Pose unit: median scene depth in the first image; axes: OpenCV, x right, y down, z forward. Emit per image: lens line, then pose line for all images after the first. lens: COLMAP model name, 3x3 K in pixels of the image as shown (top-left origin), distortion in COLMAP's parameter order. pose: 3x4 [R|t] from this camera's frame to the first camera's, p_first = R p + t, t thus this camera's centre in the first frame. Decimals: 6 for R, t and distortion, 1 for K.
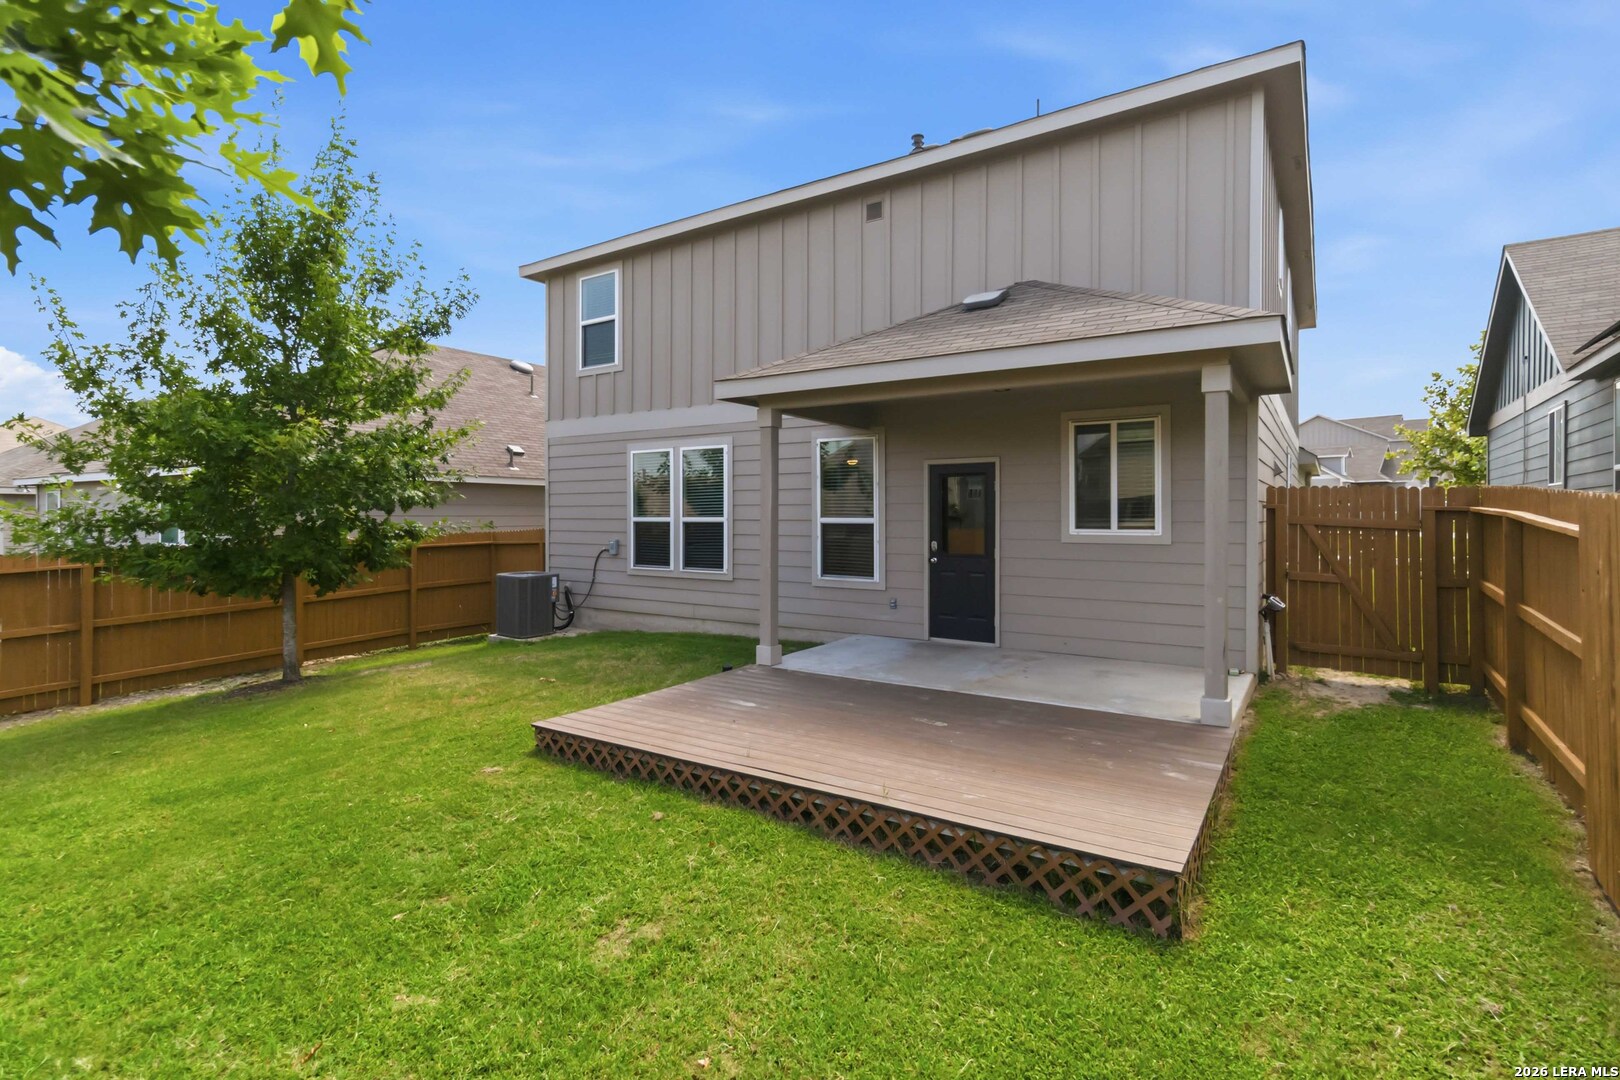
lens RADIAL K [[788.9, 0, 794.5], [0, 788.9, 525.1], [0, 0, 1]] dist [0.001148, 0.001153]
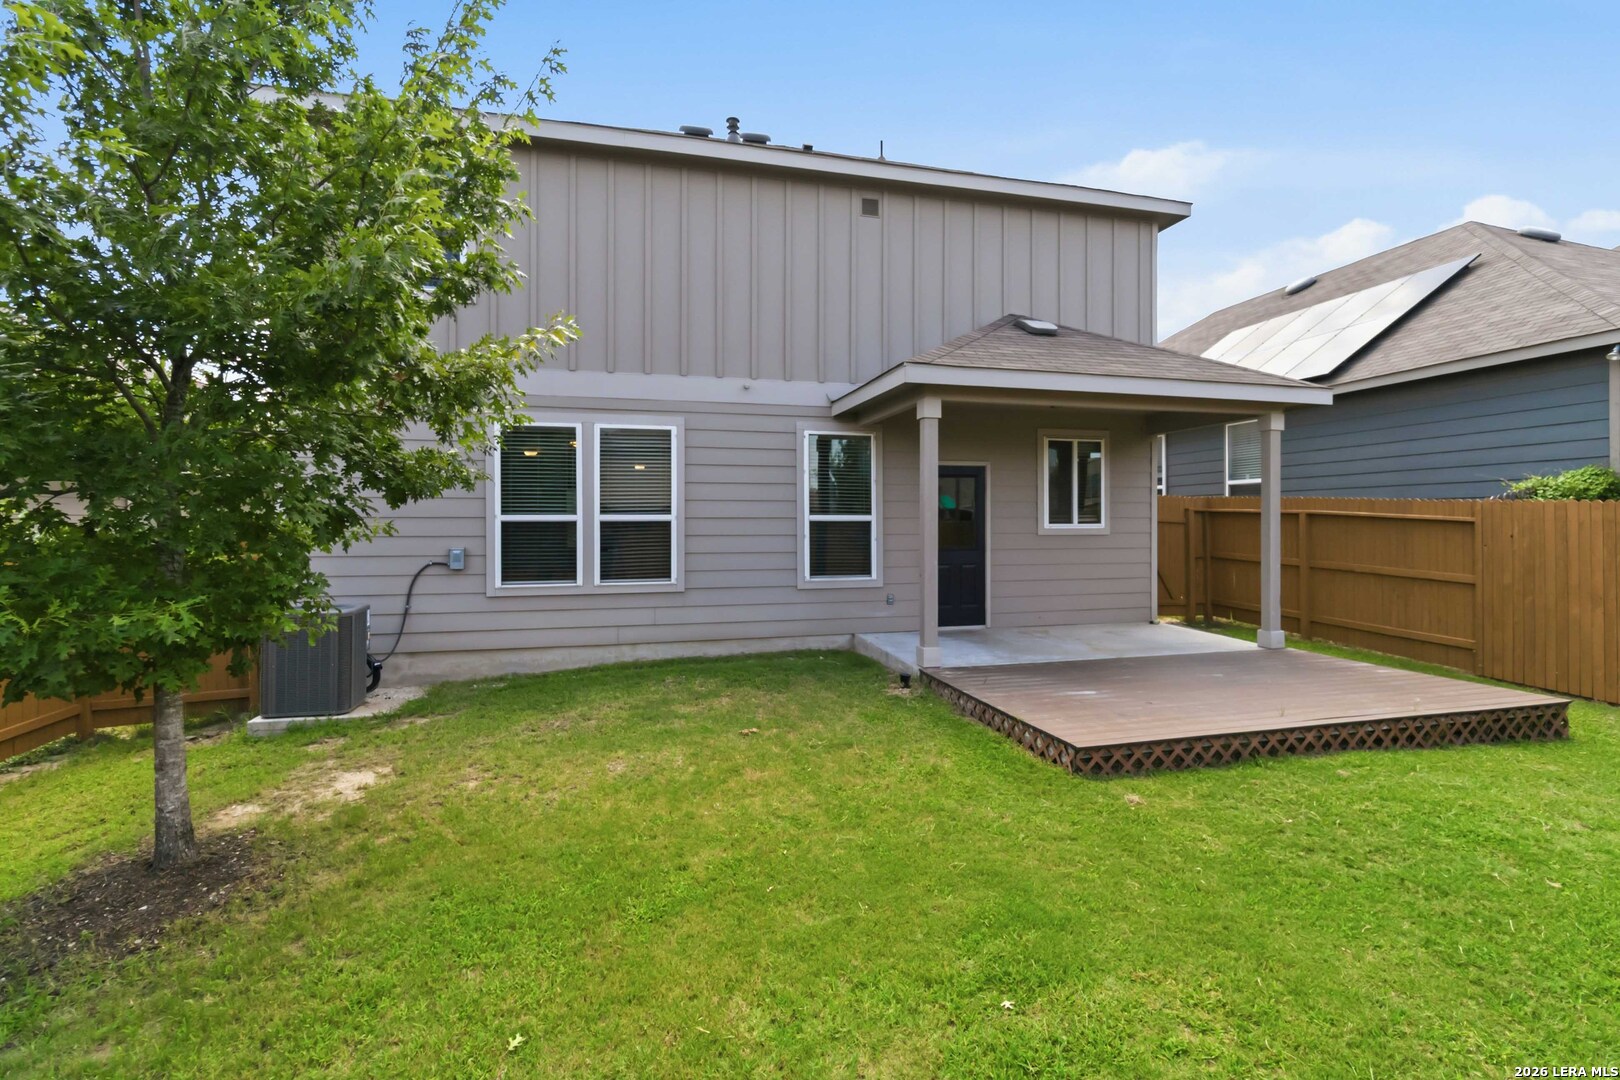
lens RADIAL K [[788.9, 0, 806.3], [0, 788.9, 524.7], [0, 0, 1]] dist [0.001148, 0.001153]
pose [[0.647201, -0.006924, 0.762288, -0.677990], [0.010061, 0.999949, 0.000540, 0.001454], [-0.762253, 0.007320, 0.647238, 0.398484]]
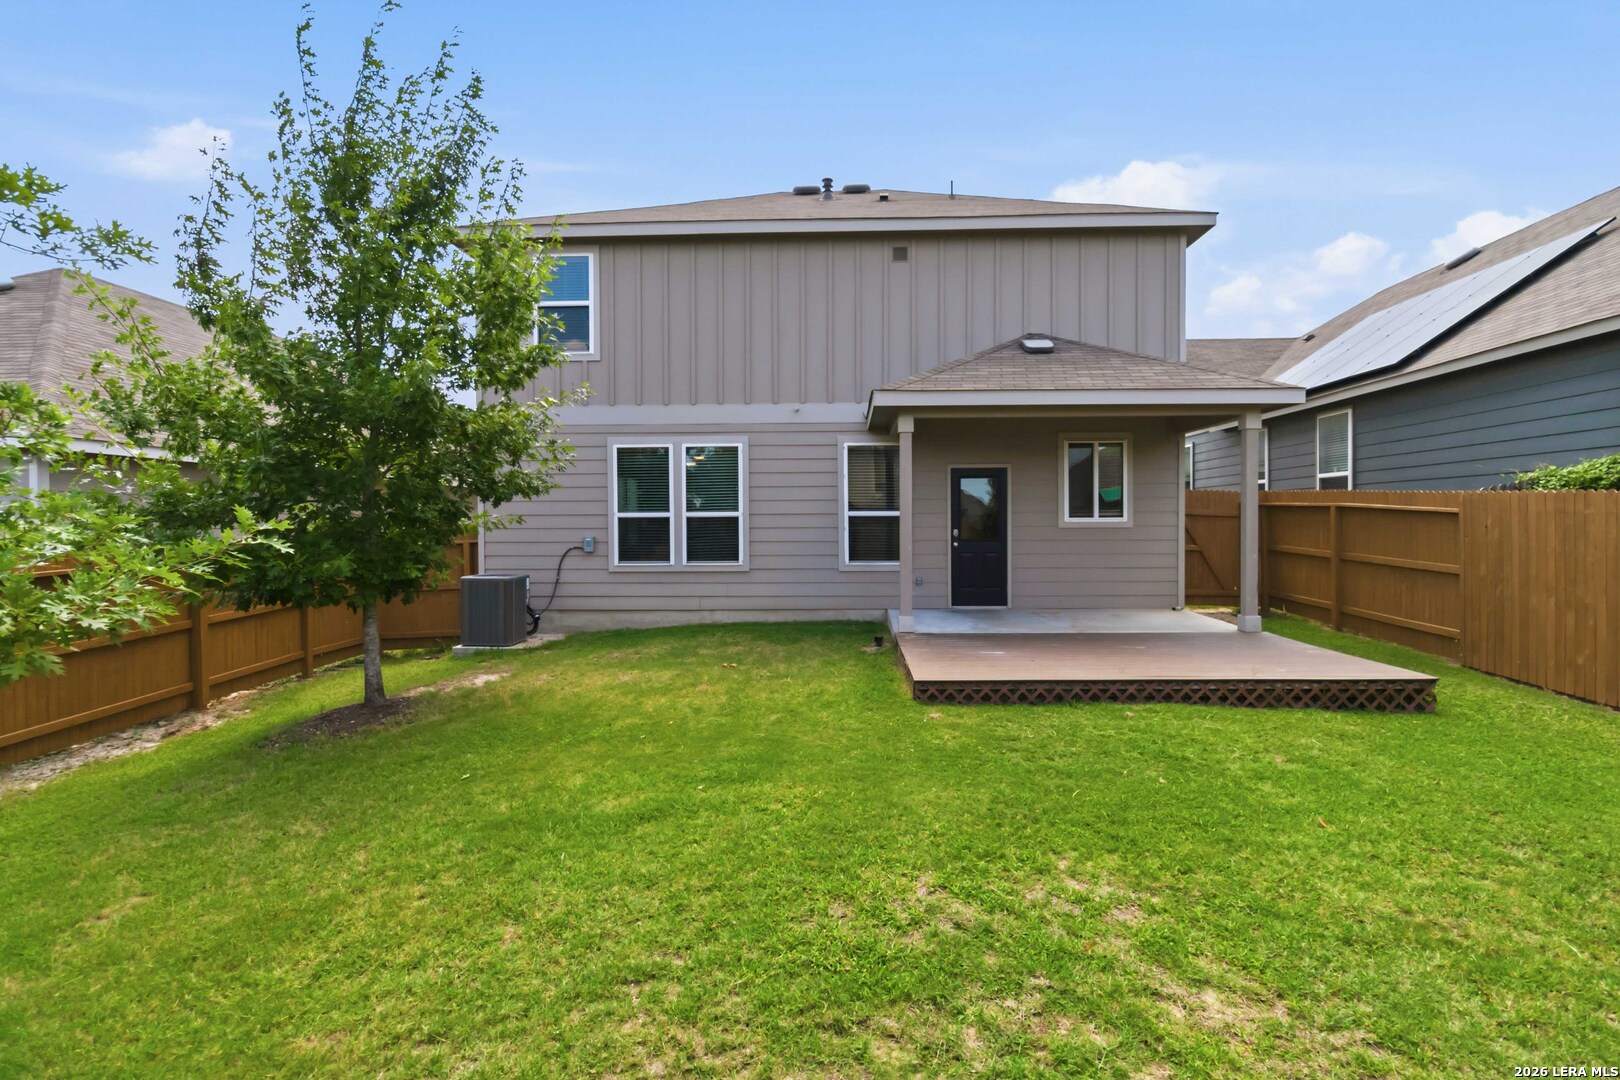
lens RADIAL K [[788.9, 0, 822.7], [0, 788.9, 540.7], [0, 0, 1]] dist [0.001148, 0.001153]
pose [[0.847620, -0.020109, 0.530223, -0.607518], [0.012110, 0.999754, 0.018557, 0.011490], [-0.530466, -0.009308, 0.847655, 0.044523]]
